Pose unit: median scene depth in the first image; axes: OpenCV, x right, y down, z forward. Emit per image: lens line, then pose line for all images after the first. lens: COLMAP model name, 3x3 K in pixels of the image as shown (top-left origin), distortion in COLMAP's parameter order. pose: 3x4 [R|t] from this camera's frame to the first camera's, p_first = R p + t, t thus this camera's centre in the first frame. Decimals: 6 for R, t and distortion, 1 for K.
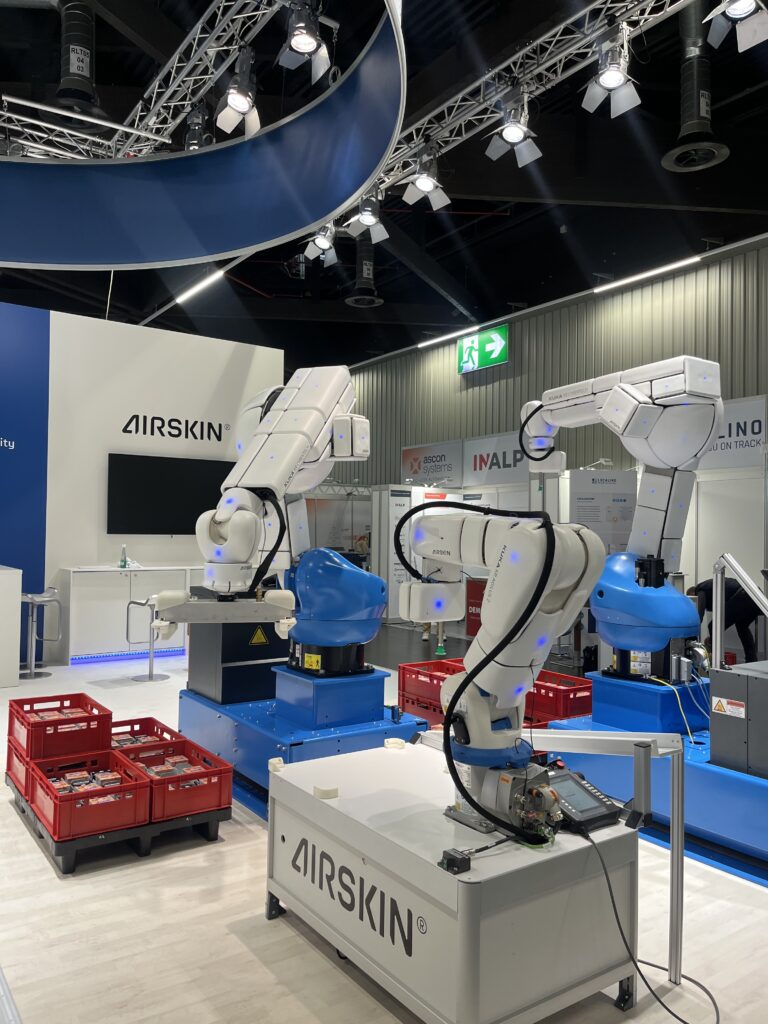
lens RADIAL K [[790.8, 0, 384.0], [0, 790.8, 512.0], [0, 0, 1]] dist [0.044091, -0.005591]
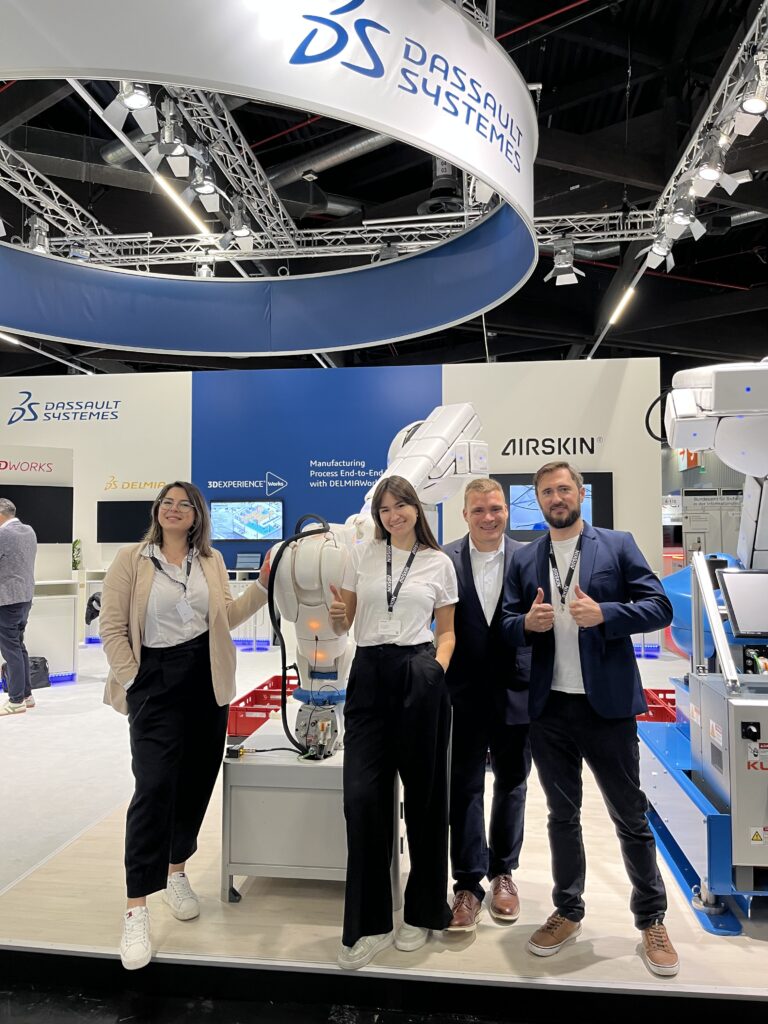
lens RADIAL K [[790.8, 0, 384.0], [0, 790.8, 512.0], [0, 0, 1]] dist [0.044091, -0.005591]
pose [[0.745741, -0.040706, -0.664992, 0.305379], [0.034064, 0.999156, -0.022961, 0.004611], [0.665365, -0.005529, 0.746498, 0.007934]]
